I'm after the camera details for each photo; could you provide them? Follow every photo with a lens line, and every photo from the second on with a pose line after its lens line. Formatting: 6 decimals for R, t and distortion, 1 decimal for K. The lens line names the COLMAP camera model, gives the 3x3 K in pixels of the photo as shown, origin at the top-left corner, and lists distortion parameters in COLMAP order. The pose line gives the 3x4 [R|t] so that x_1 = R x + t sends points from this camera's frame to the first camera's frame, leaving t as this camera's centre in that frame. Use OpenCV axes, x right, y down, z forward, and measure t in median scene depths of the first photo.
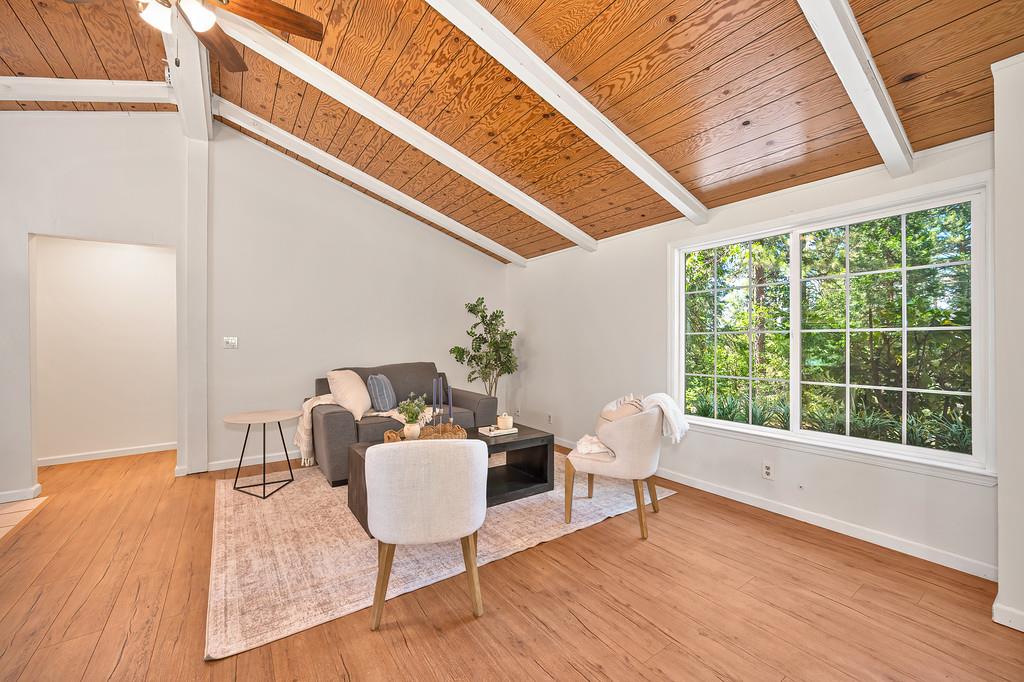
lens RADIAL K [[405.6, 0, 512.0], [0, 405.6, 341.0], [0, 0, 1]] dist [0.001231, 0.000029]
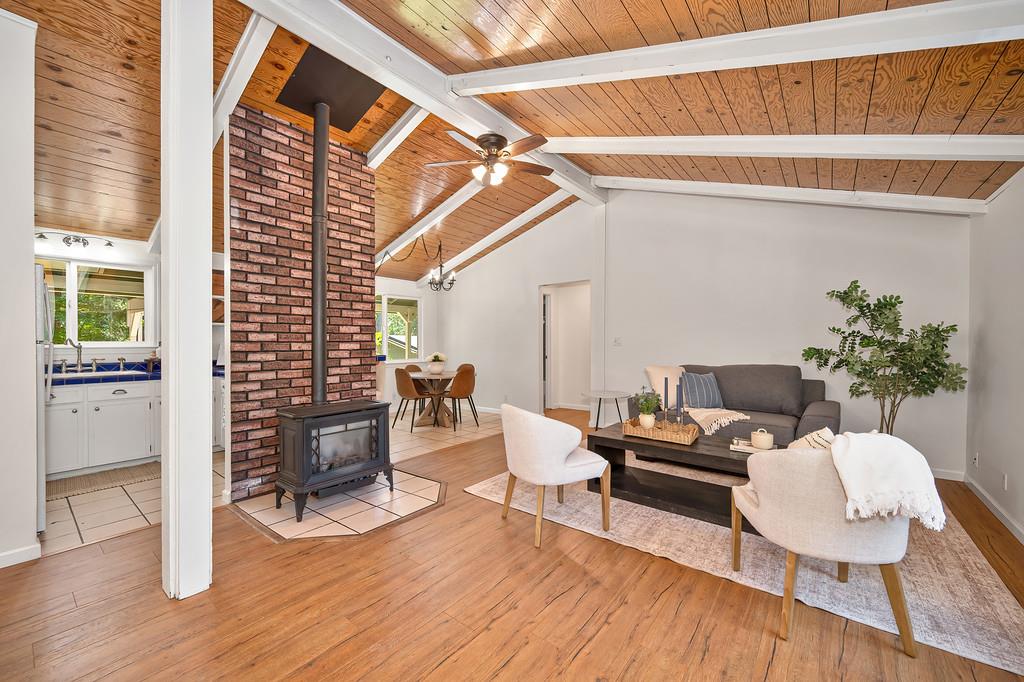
lens RADIAL K [[401.4, 0, 512.0], [0, 401.4, 341.0], [0, 0, 1]] dist [0.001467, -0.000018]
pose [[0.290744, -0.000032, -0.956801, 0.756113], [-0.003386, 0.999994, -0.001062, 0.006326], [0.956795, 0.003548, 0.290742, 0.357509]]
